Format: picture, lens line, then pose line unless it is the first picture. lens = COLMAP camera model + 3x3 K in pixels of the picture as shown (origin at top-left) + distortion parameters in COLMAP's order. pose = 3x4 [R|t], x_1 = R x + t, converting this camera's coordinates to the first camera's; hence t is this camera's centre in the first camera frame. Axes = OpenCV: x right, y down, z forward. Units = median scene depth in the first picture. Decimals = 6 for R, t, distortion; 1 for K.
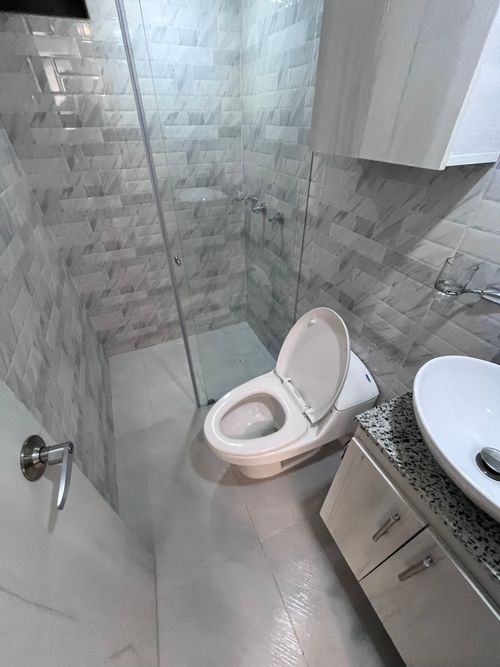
lens RADIAL K [[269.8, 0, 249.2], [0, 269.8, 334.4], [0, 0, 1]] dist [-0.002634, -0.000696]
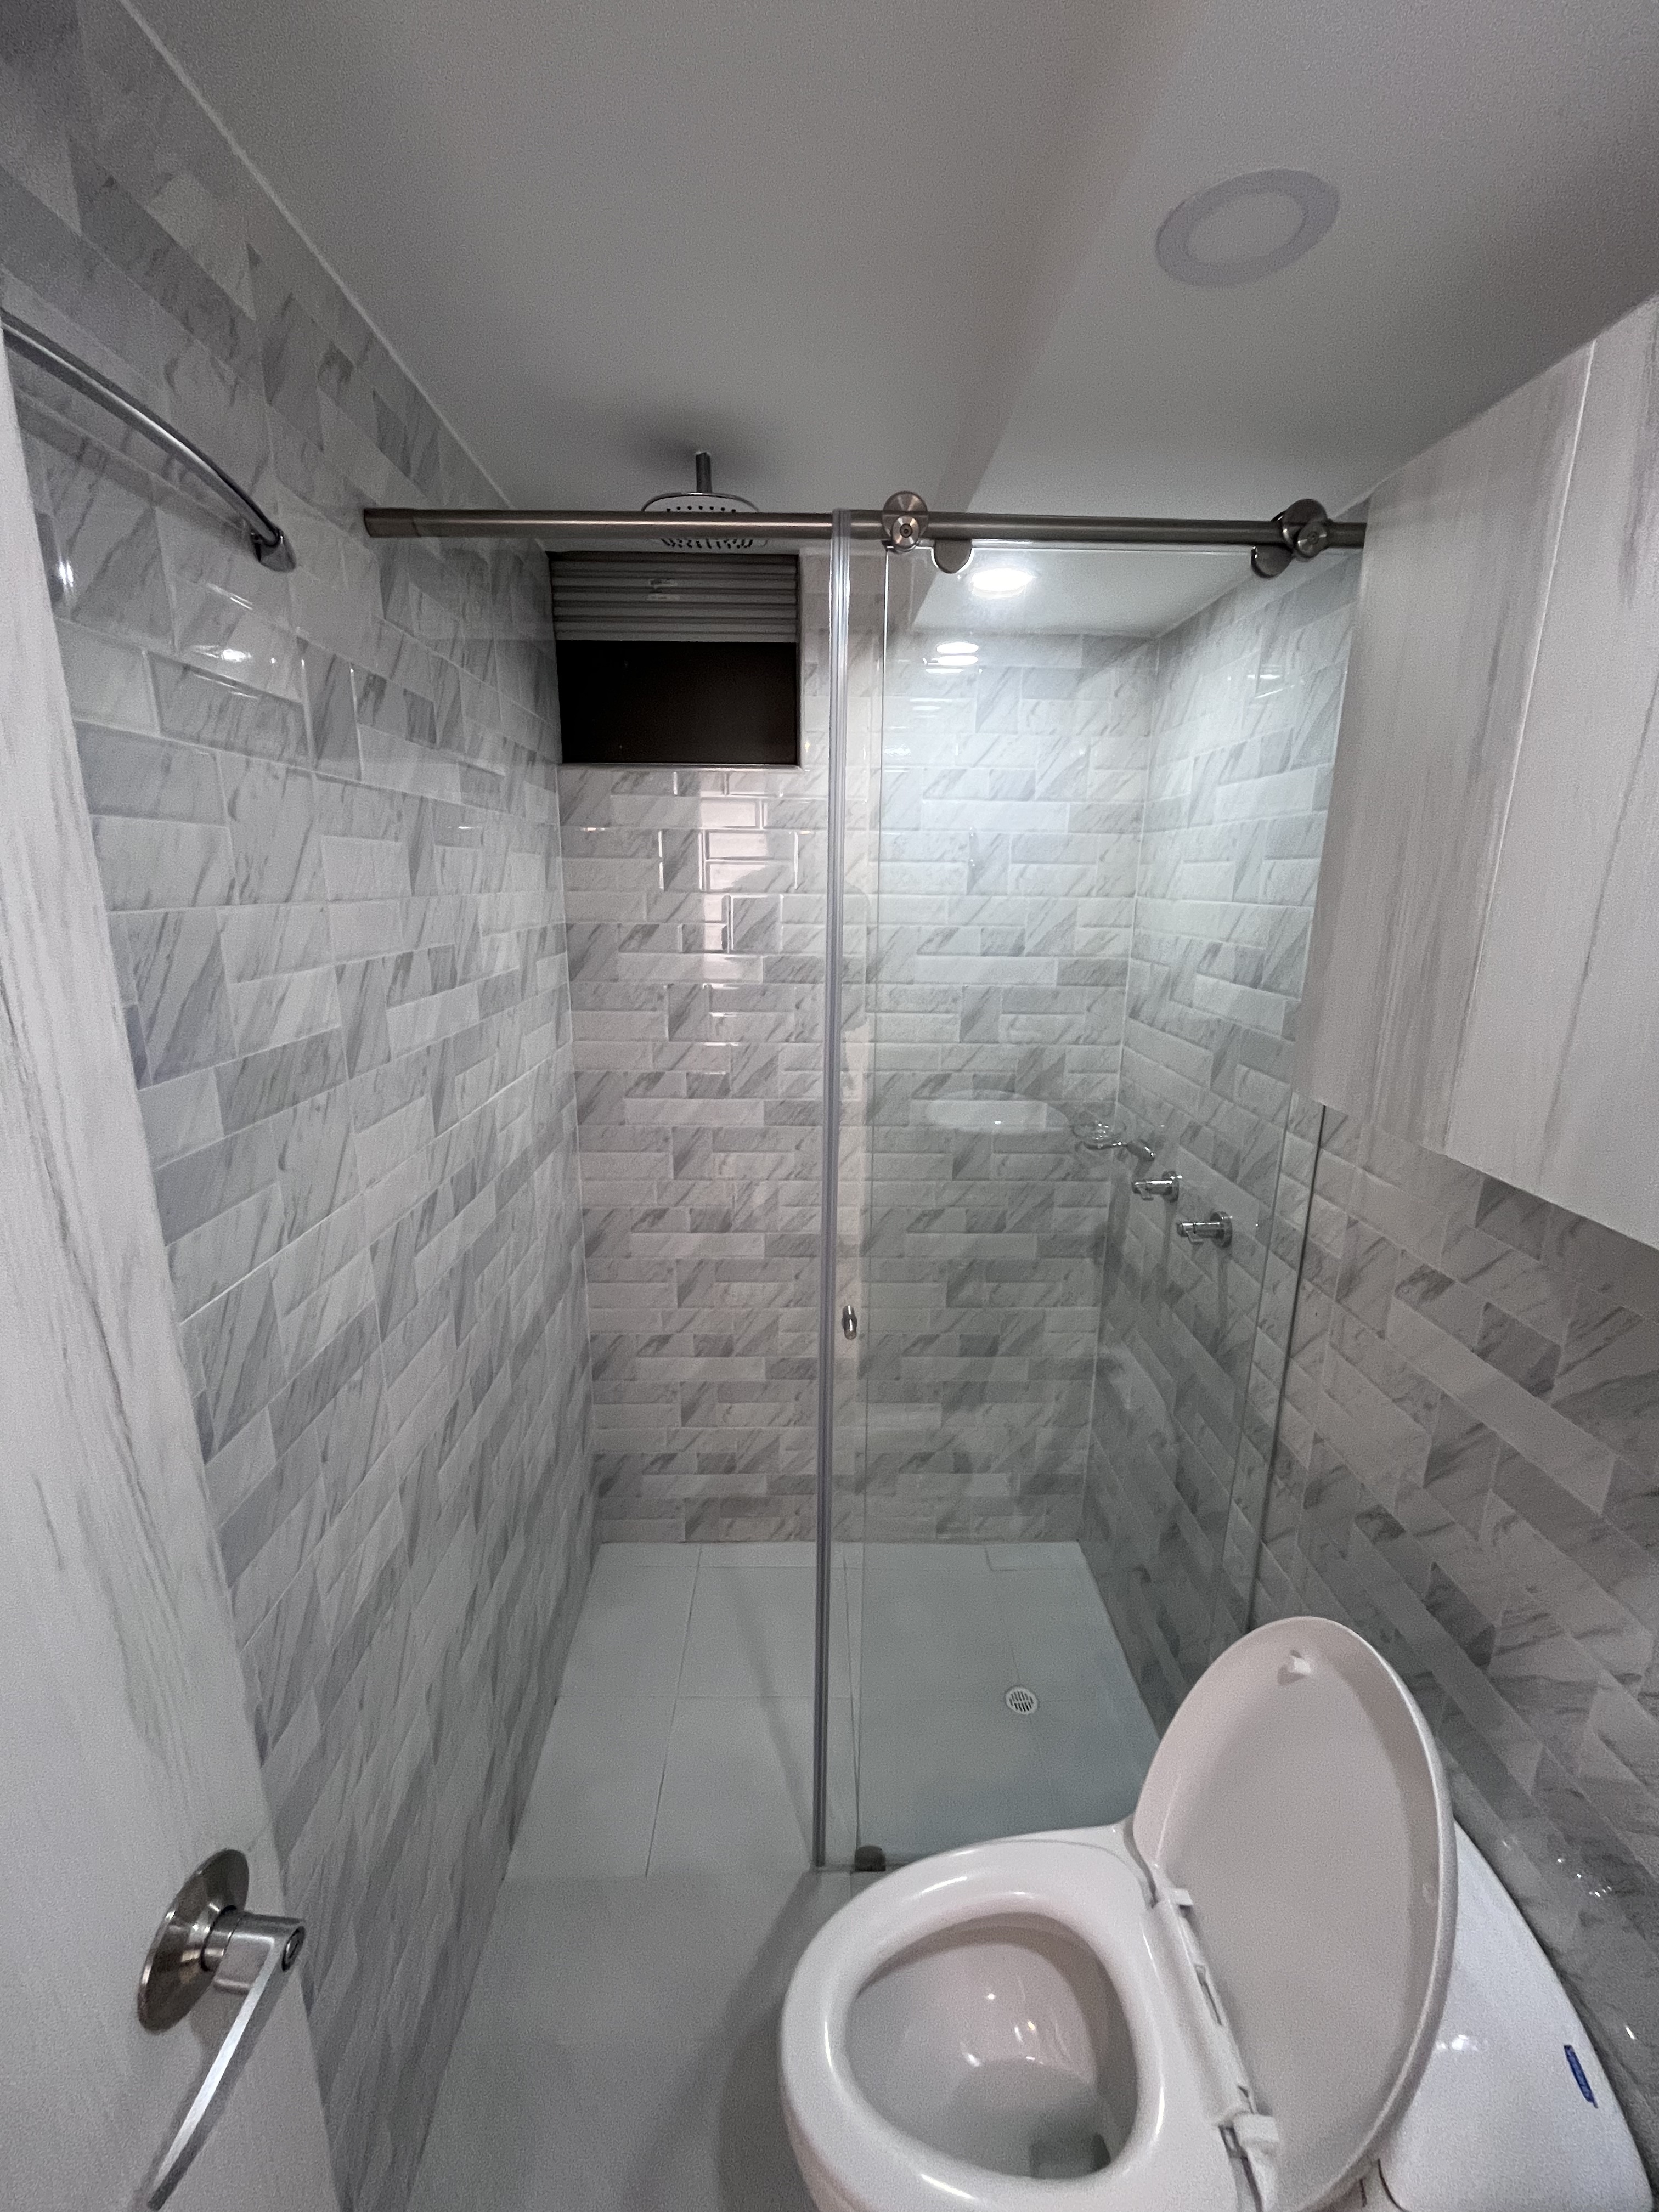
lens RADIAL K [[894.6, 0, 827.7], [0, 894.6, 1104.6], [0, 0, 1]] dist [-0.002634, -0.000696]
pose [[0.923727, 0.110535, -0.366756, 0.071936], [-0.252850, 0.895178, -0.367046, -0.091780], [0.287740, 0.431785, 0.854849, -0.049494]]
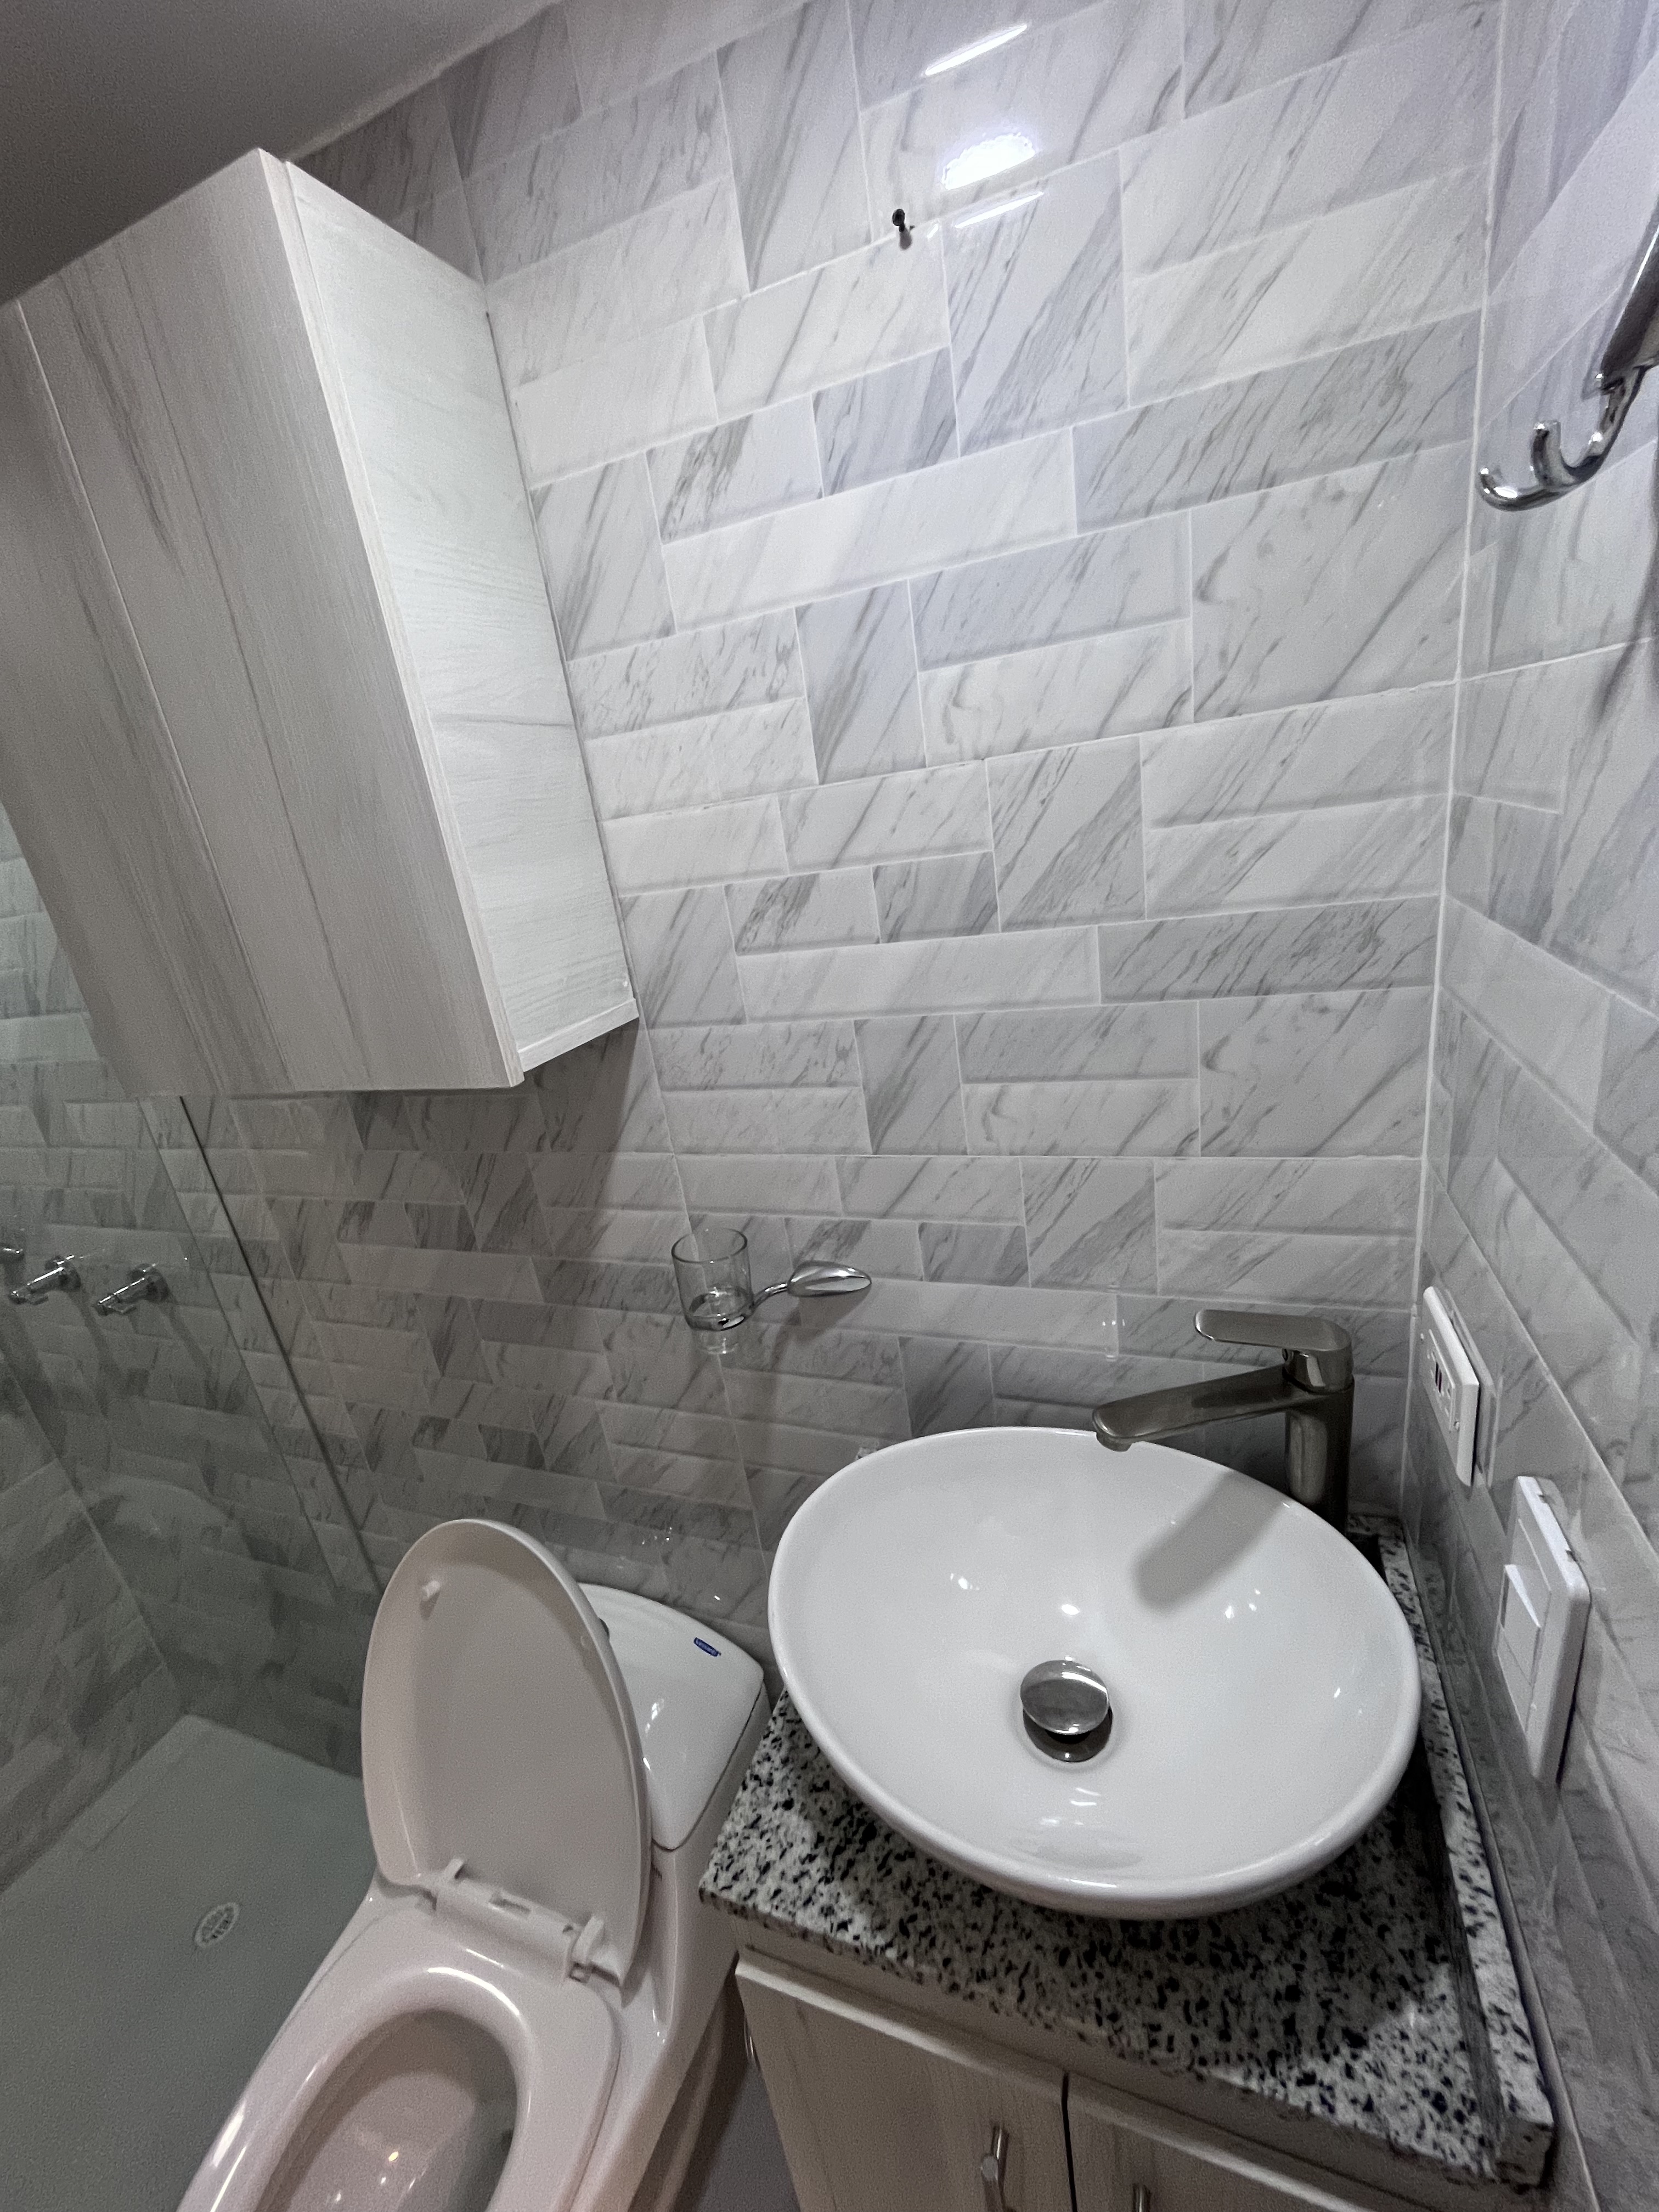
lens RADIAL K [[894.6, 0, 831.7], [0, 894.6, 1105.5], [0, 0, 1]] dist [-0.002634, -0.000696]
pose [[0.700713, -0.316829, 0.639234, 0.094263], [0.545612, 0.815272, -0.194007, -0.046169], [-0.459683, 0.484718, 0.744137, -0.051112]]
